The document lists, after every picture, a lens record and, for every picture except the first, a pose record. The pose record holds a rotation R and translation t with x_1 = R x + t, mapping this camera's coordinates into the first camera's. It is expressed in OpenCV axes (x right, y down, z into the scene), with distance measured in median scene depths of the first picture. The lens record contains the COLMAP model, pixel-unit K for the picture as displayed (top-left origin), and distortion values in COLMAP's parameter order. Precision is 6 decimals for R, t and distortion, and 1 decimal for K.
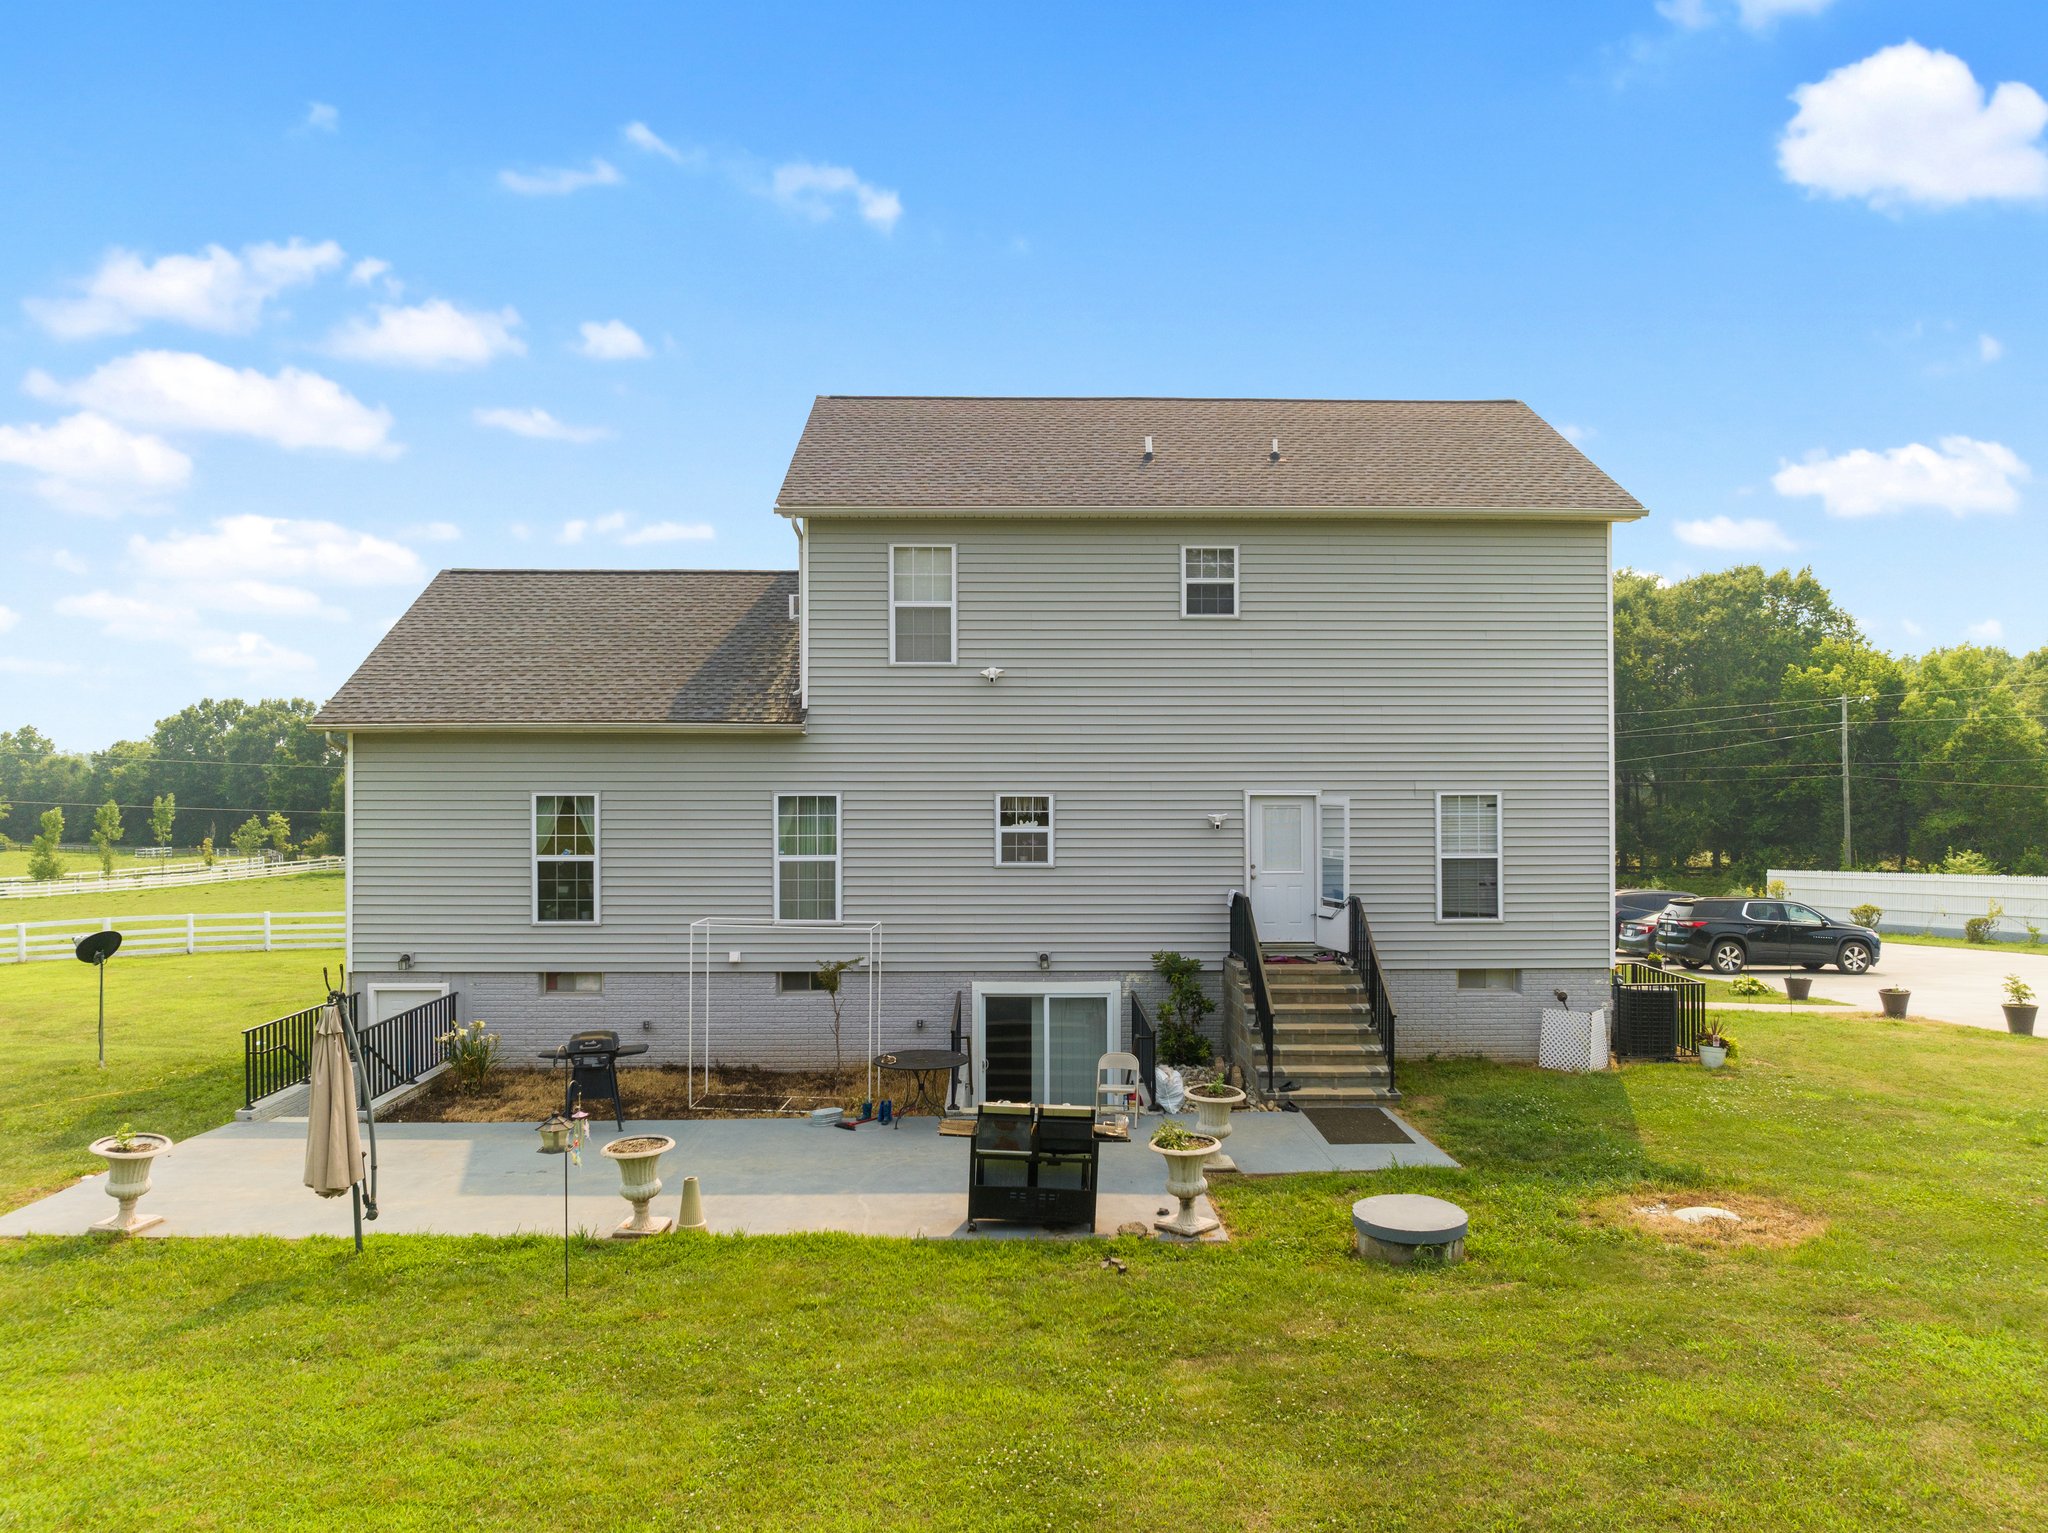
lens RADIAL K [[1440.9, 0, 1024.0], [0, 1440.9, 766.5], [0, 0, 1]] dist [-0.037279, -0.000114]
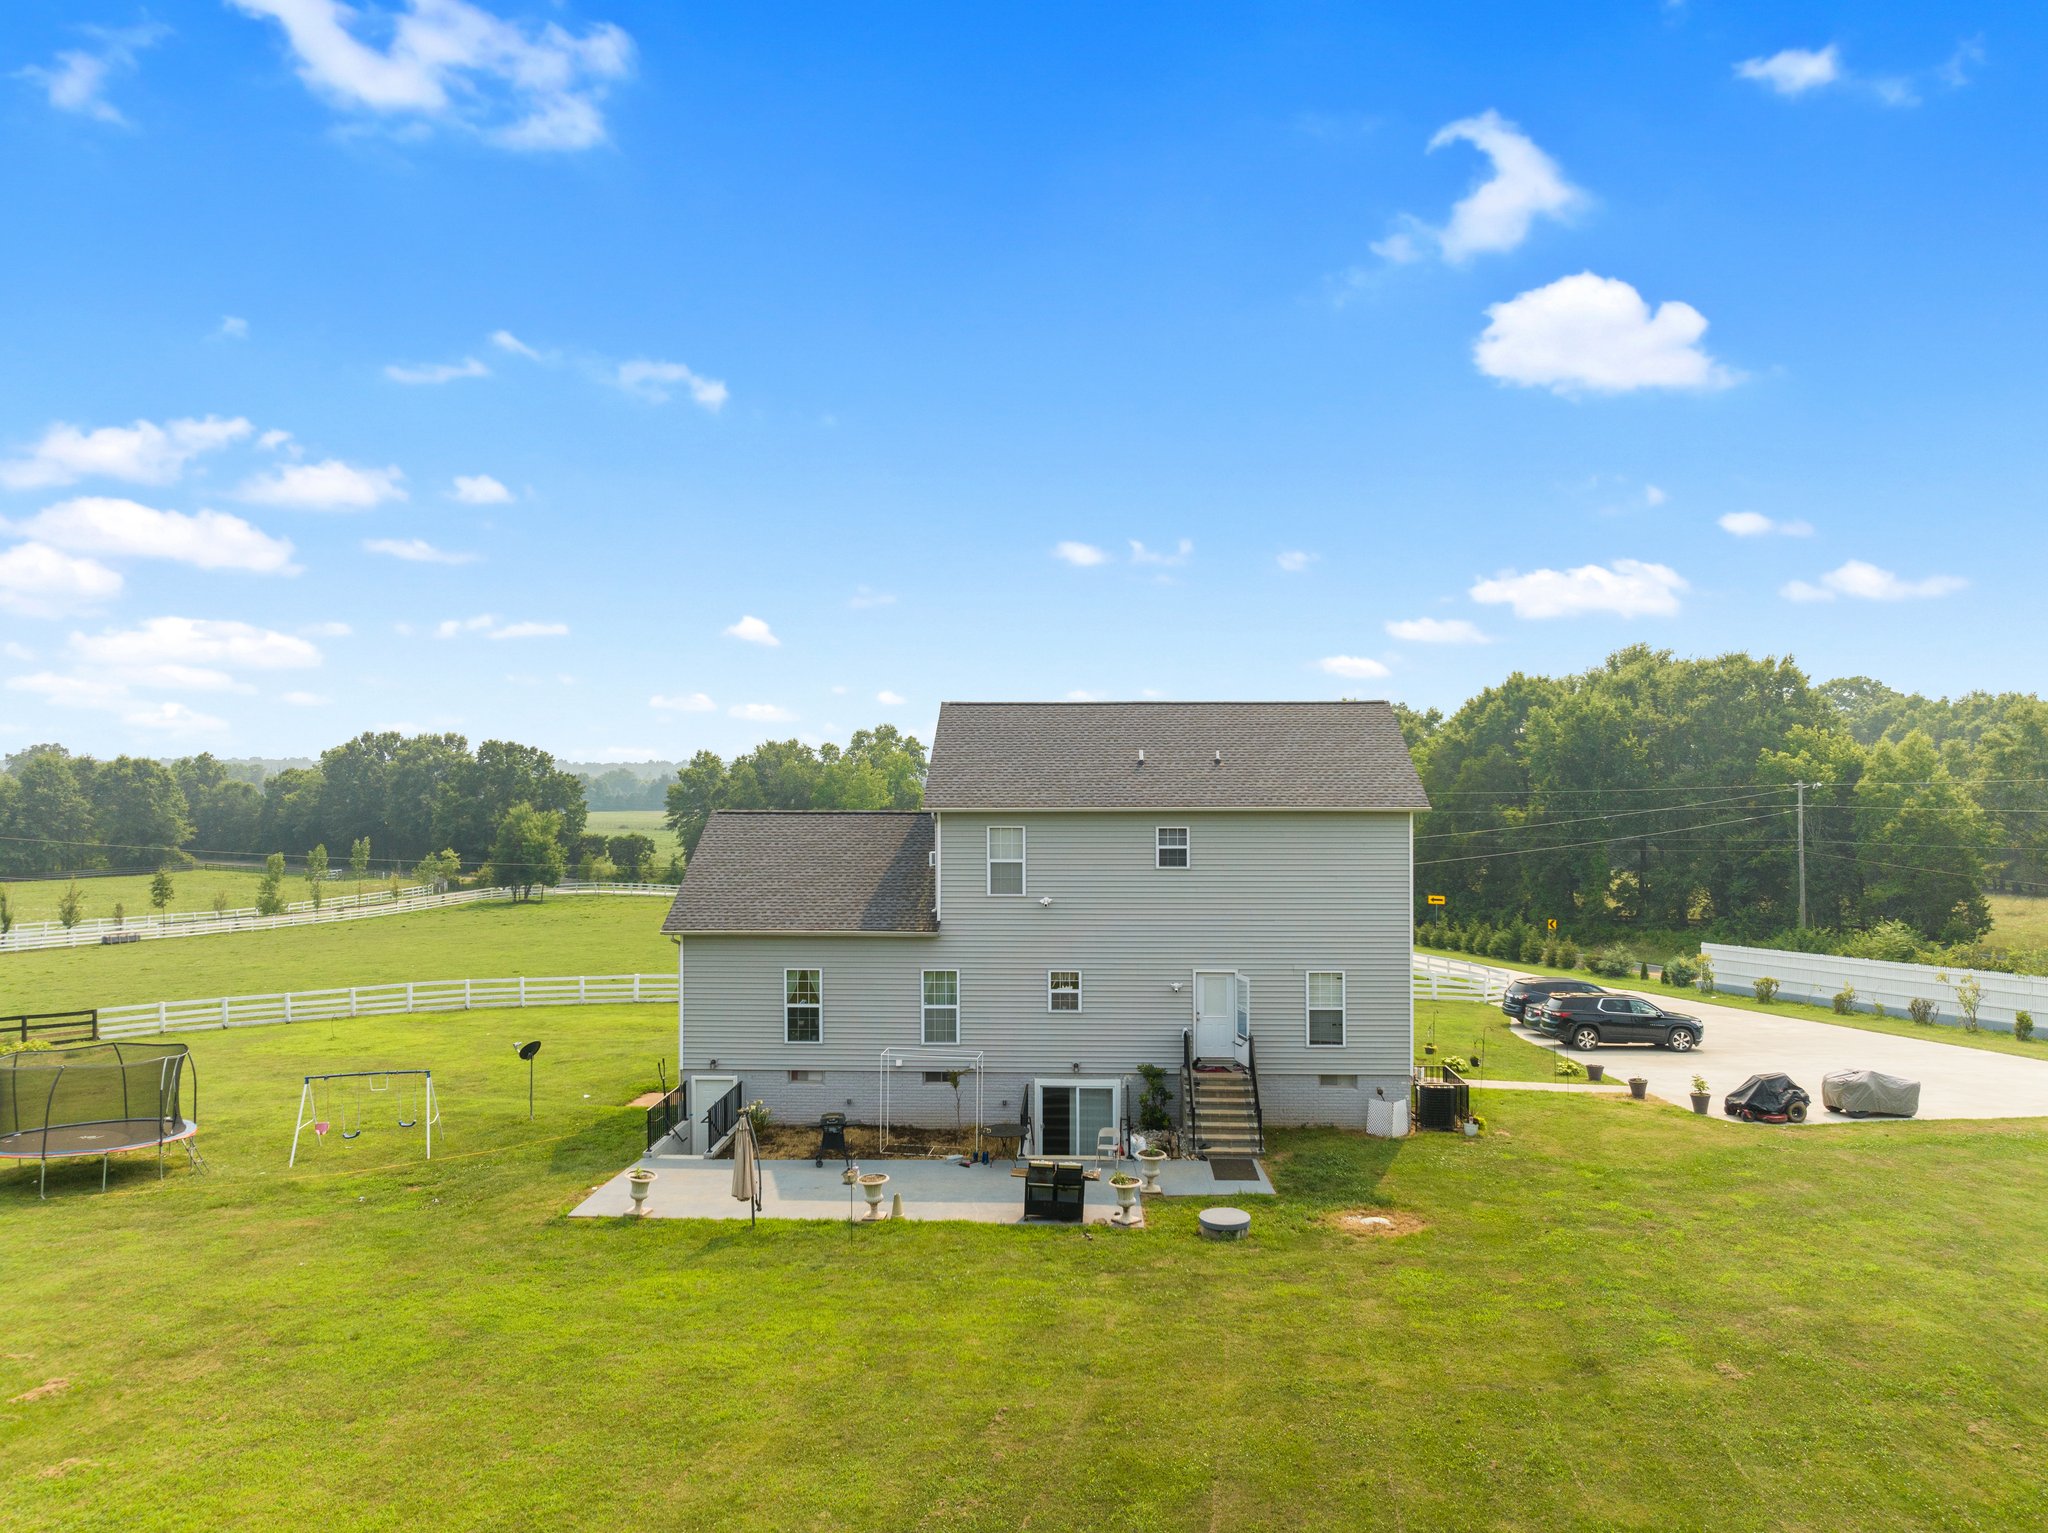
lens RADIAL K [[1440.9, 0, 1024.0], [0, 1440.9, 766.5], [0, 0, 1]] dist [-0.037279, -0.000114]
pose [[0.997839, -0.000607, -0.065708, 0.065675], [0.000760, 0.999997, 0.002296, -0.232266], [0.065707, -0.002341, 0.997836, -0.734850]]
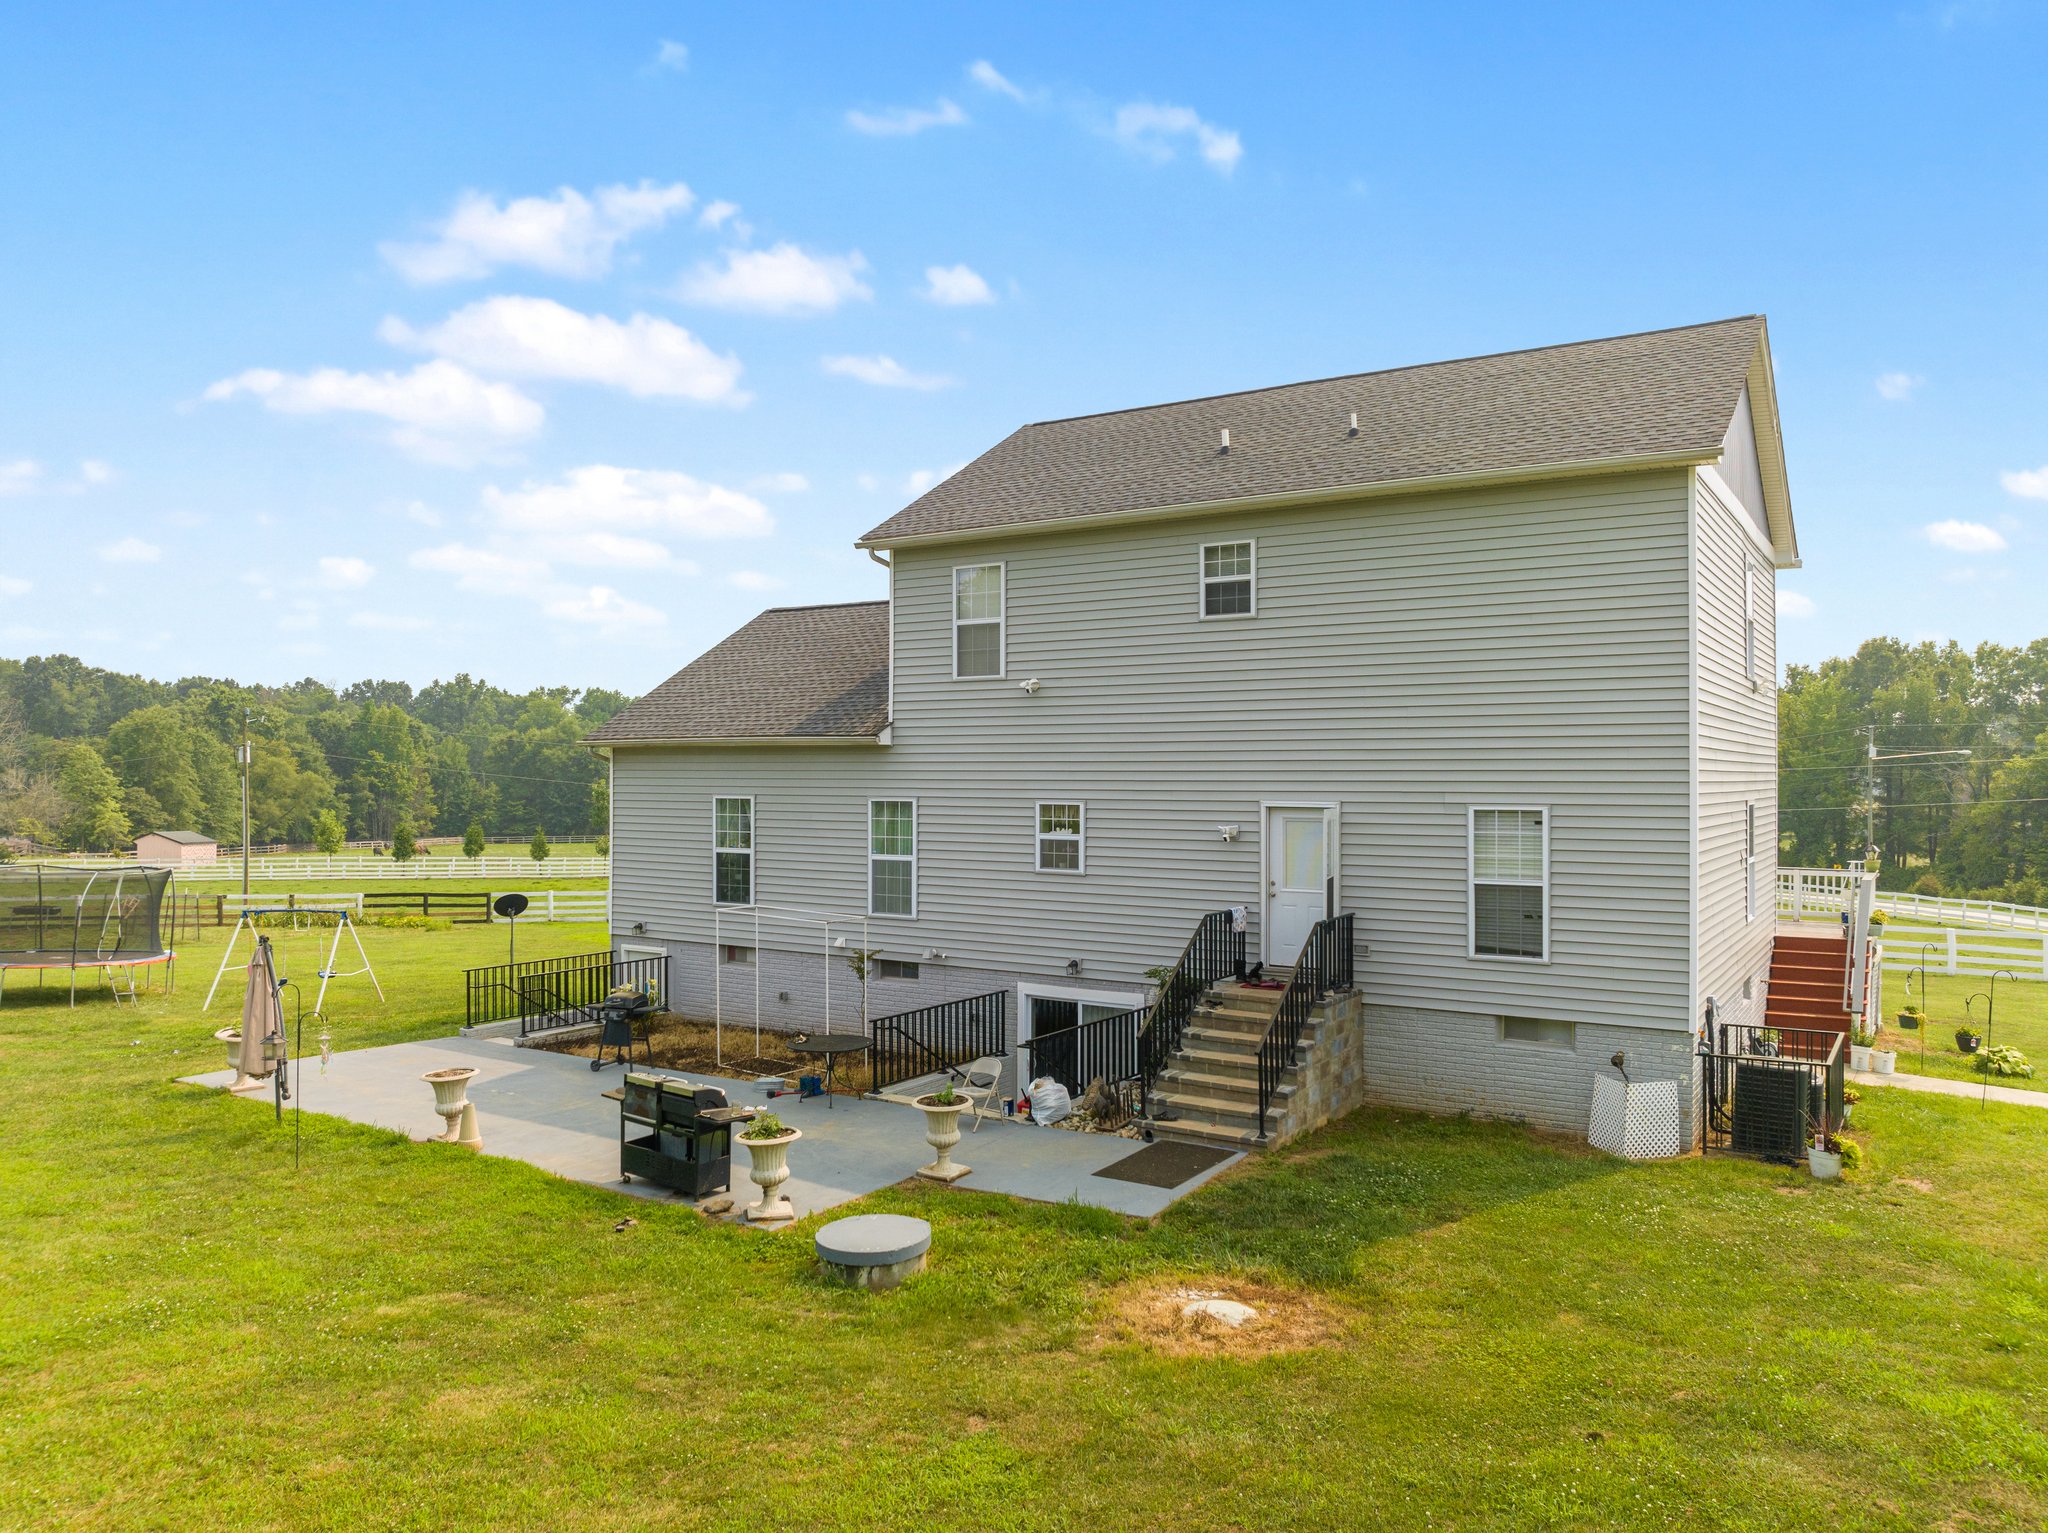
lens RADIAL K [[1440.9, 0, 1024.0], [0, 1440.9, 766.5], [0, 0, 1]] dist [-0.037279, -0.000114]
pose [[0.825991, -0.000719, -0.563684, 0.558273], [0.002445, 0.999994, 0.002307, -0.008455], [0.563679, -0.003284, 0.825988, 0.145691]]
